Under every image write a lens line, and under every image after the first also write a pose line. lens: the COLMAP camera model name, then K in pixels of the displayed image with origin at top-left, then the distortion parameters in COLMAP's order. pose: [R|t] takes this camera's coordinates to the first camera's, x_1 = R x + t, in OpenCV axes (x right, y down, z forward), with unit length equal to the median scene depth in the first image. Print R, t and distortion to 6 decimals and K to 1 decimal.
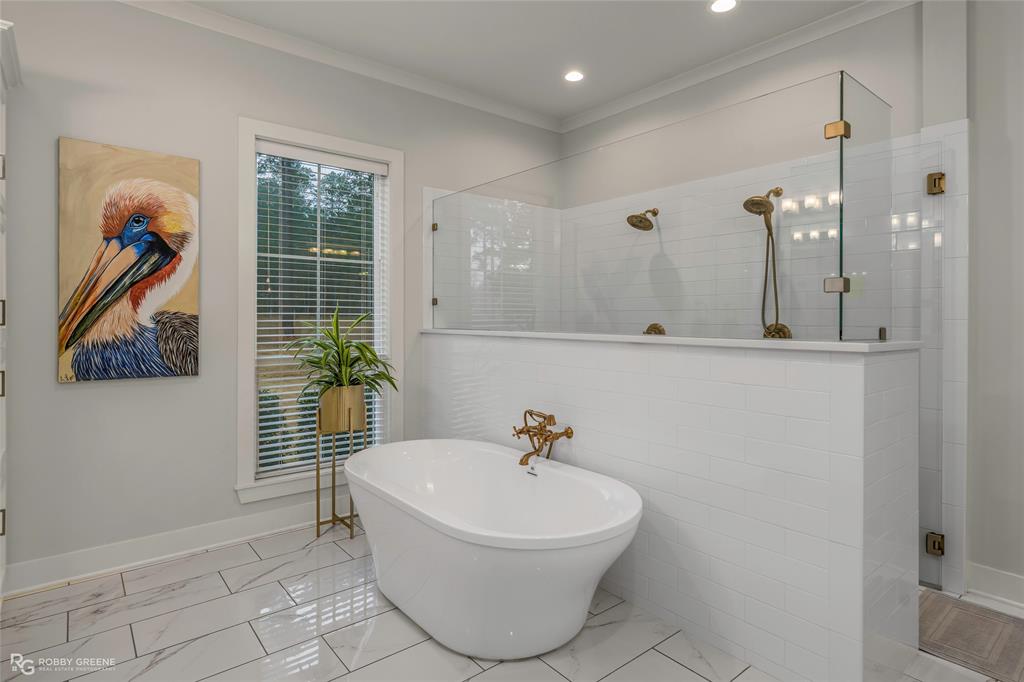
lens RADIAL K [[549.3, 0, 509.5], [0, 549.3, 317.5], [0, 0, 1]] dist [-0.002660, -0.000679]
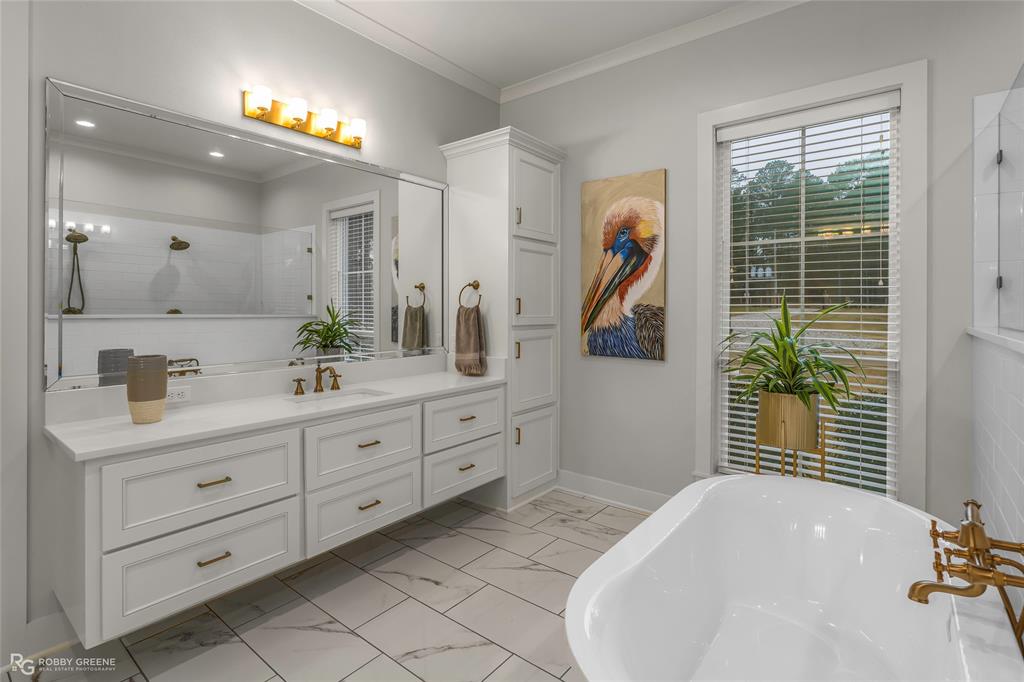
lens RADIAL K [[492.9, 0, 504.0], [0, 492.9, 307.3], [0, 0, 1]] dist [-0.003576, -0.000375]
pose [[0.206970, 0.000129, -0.978347, 0.371325], [0.004020, 0.999991, 0.000983, -0.006579], [0.978339, -0.004137, 0.206967, 0.499156]]
